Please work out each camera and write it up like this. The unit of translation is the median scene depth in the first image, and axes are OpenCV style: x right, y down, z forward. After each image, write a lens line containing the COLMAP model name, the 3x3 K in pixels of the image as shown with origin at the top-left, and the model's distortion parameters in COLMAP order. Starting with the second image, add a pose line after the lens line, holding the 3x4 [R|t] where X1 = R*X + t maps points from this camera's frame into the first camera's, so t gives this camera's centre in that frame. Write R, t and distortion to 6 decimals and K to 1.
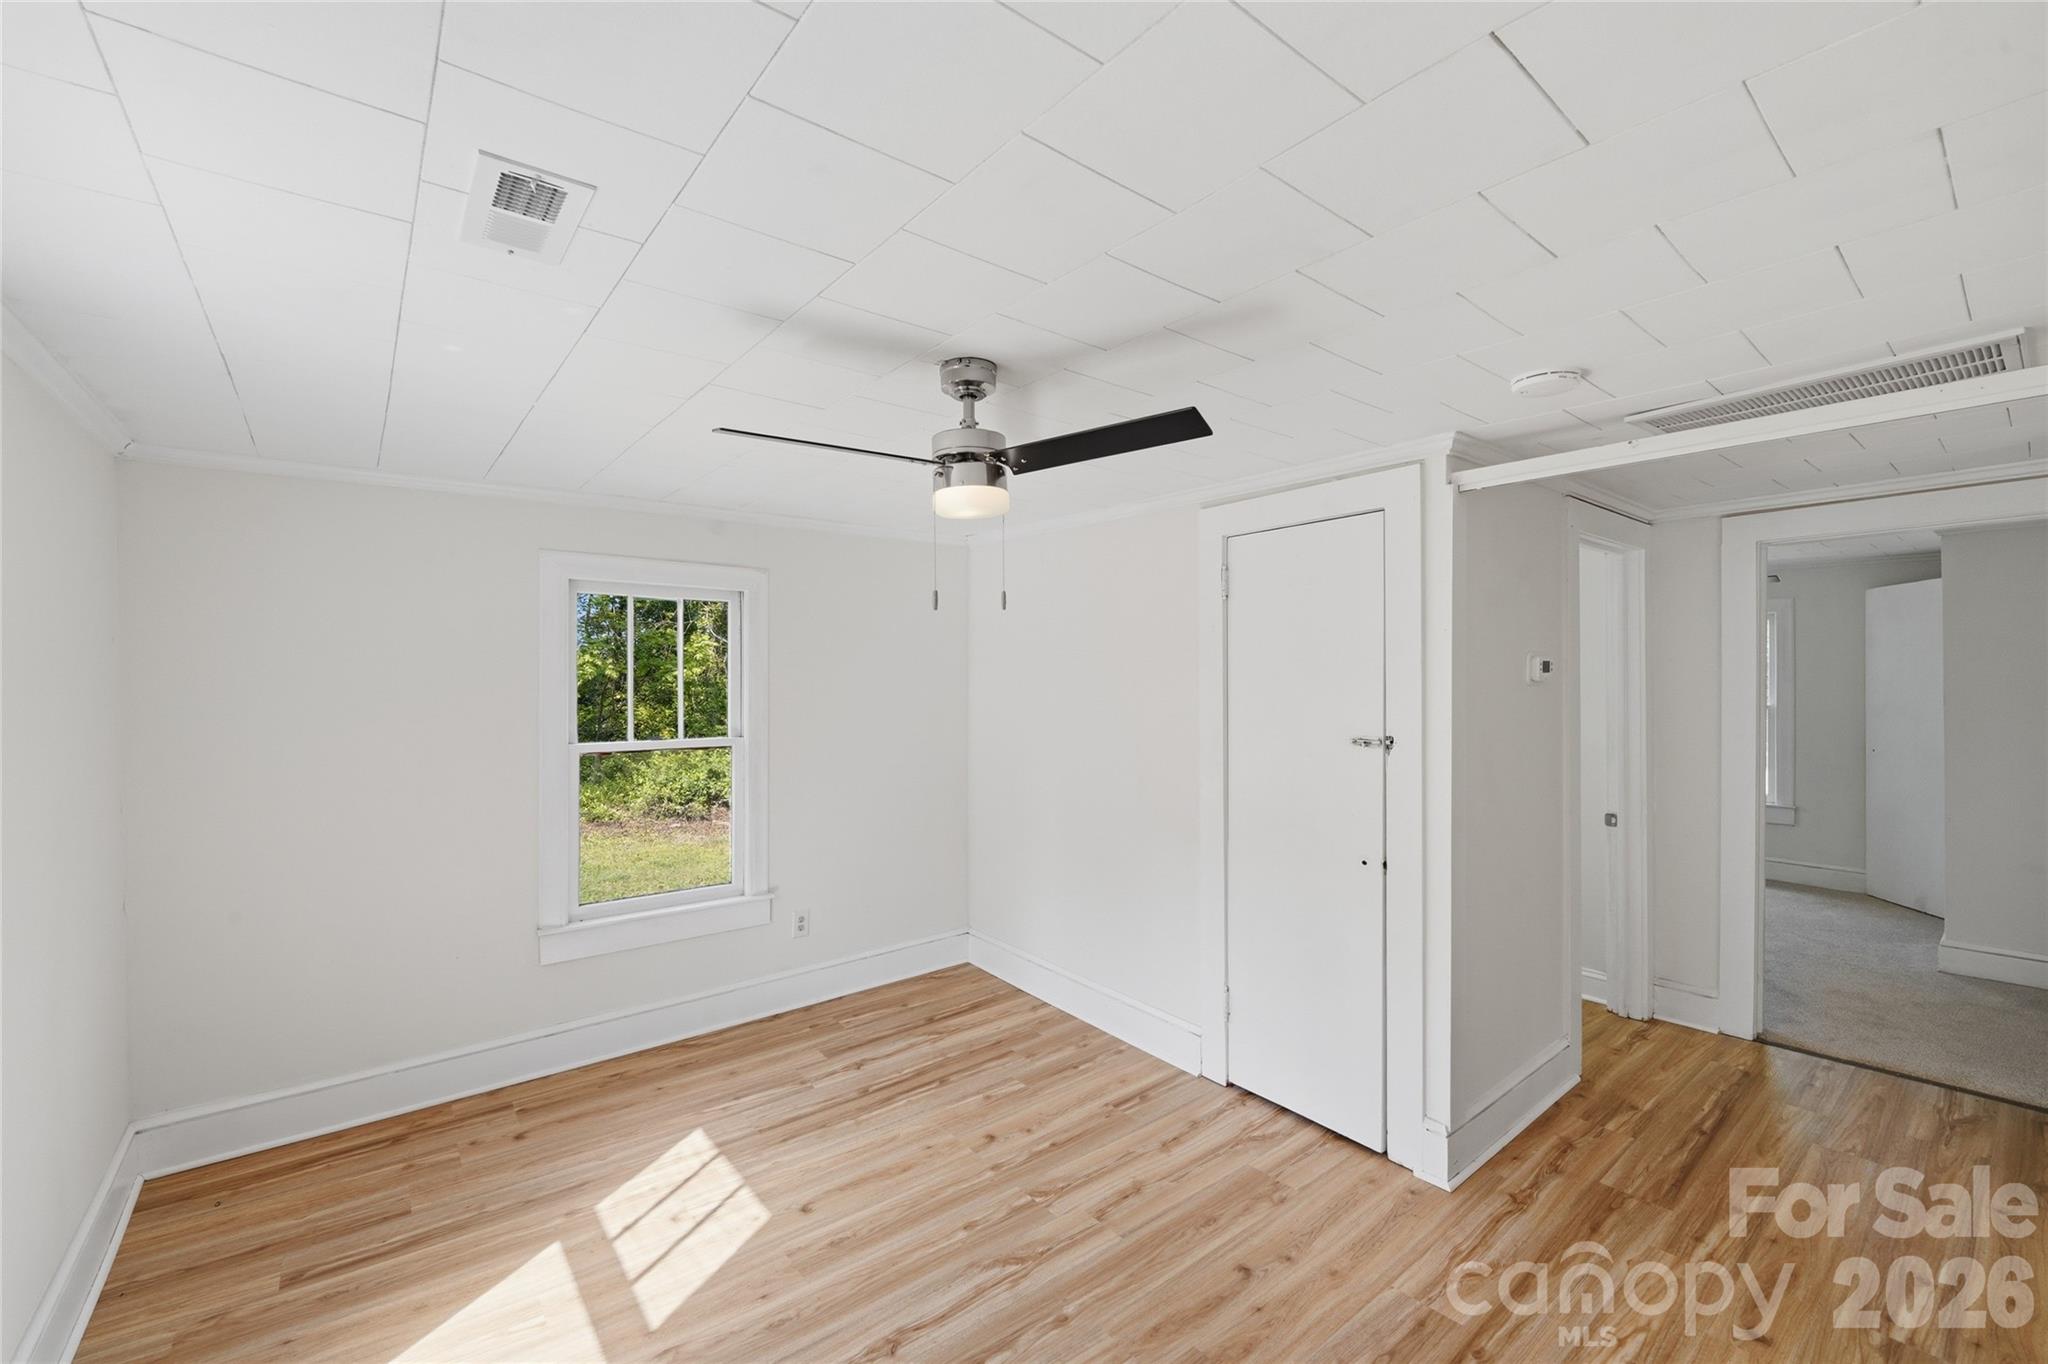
lens RADIAL K [[845.4, 0, 1017.1], [0, 845.4, 675.2], [0, 0, 1]] dist [-0.002829, -0.004750]
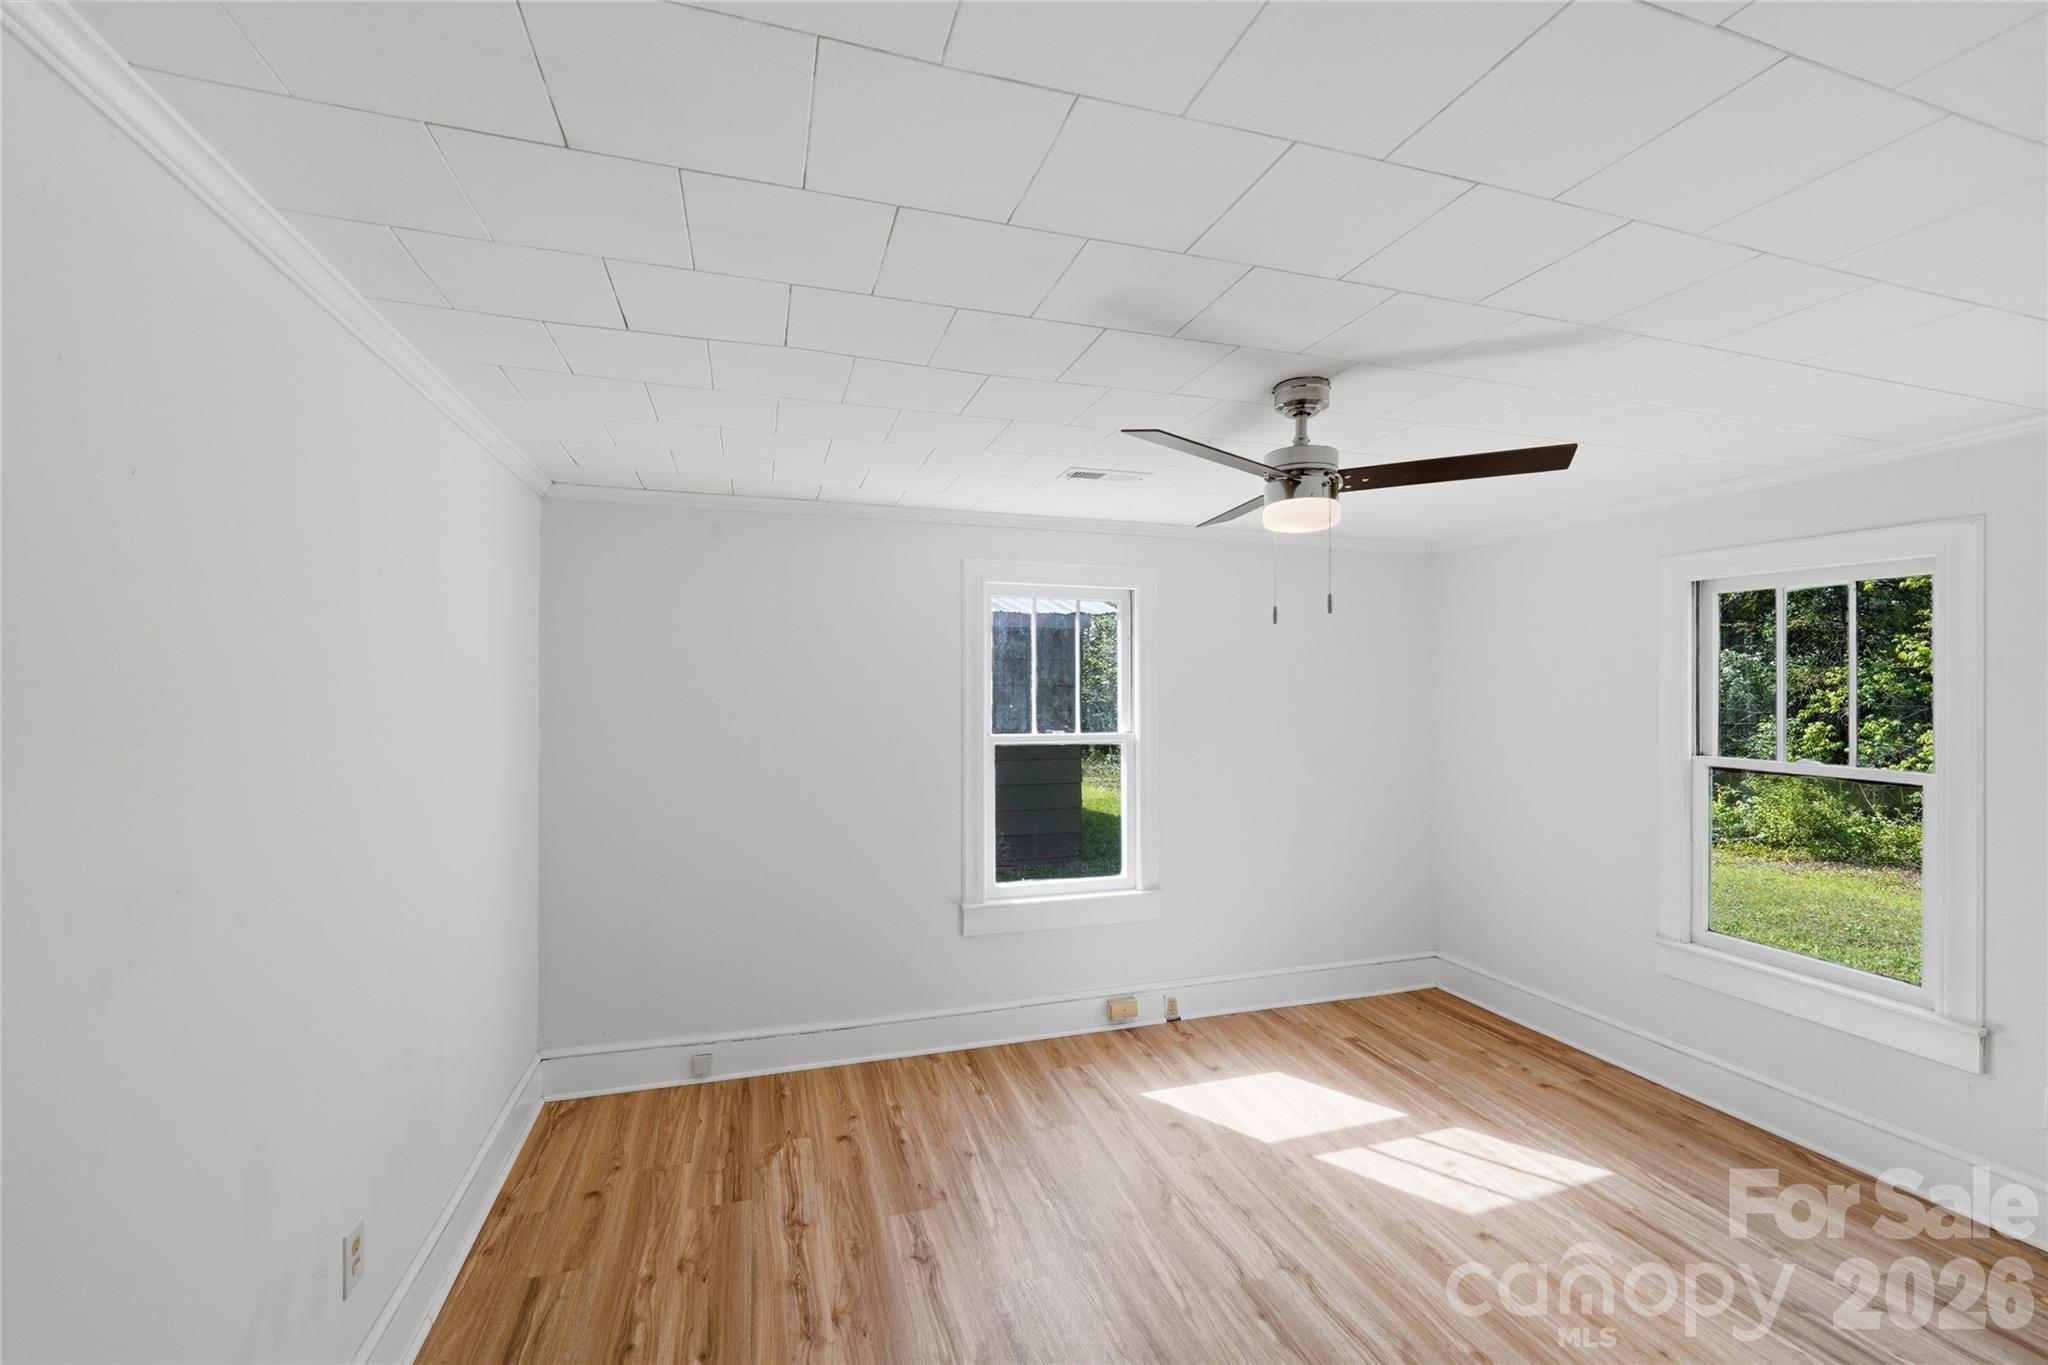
lens RADIAL K [[845.4, 0, 1017.1], [0, 845.4, 675.7], [0, 0, 1]] dist [-0.002829, -0.004750]
pose [[-0.366759, -0.009983, -0.930262, 0.874449], [0.001859, 0.999933, -0.011463, 0.002843], [0.930314, -0.005933, -0.366716, 0.889199]]
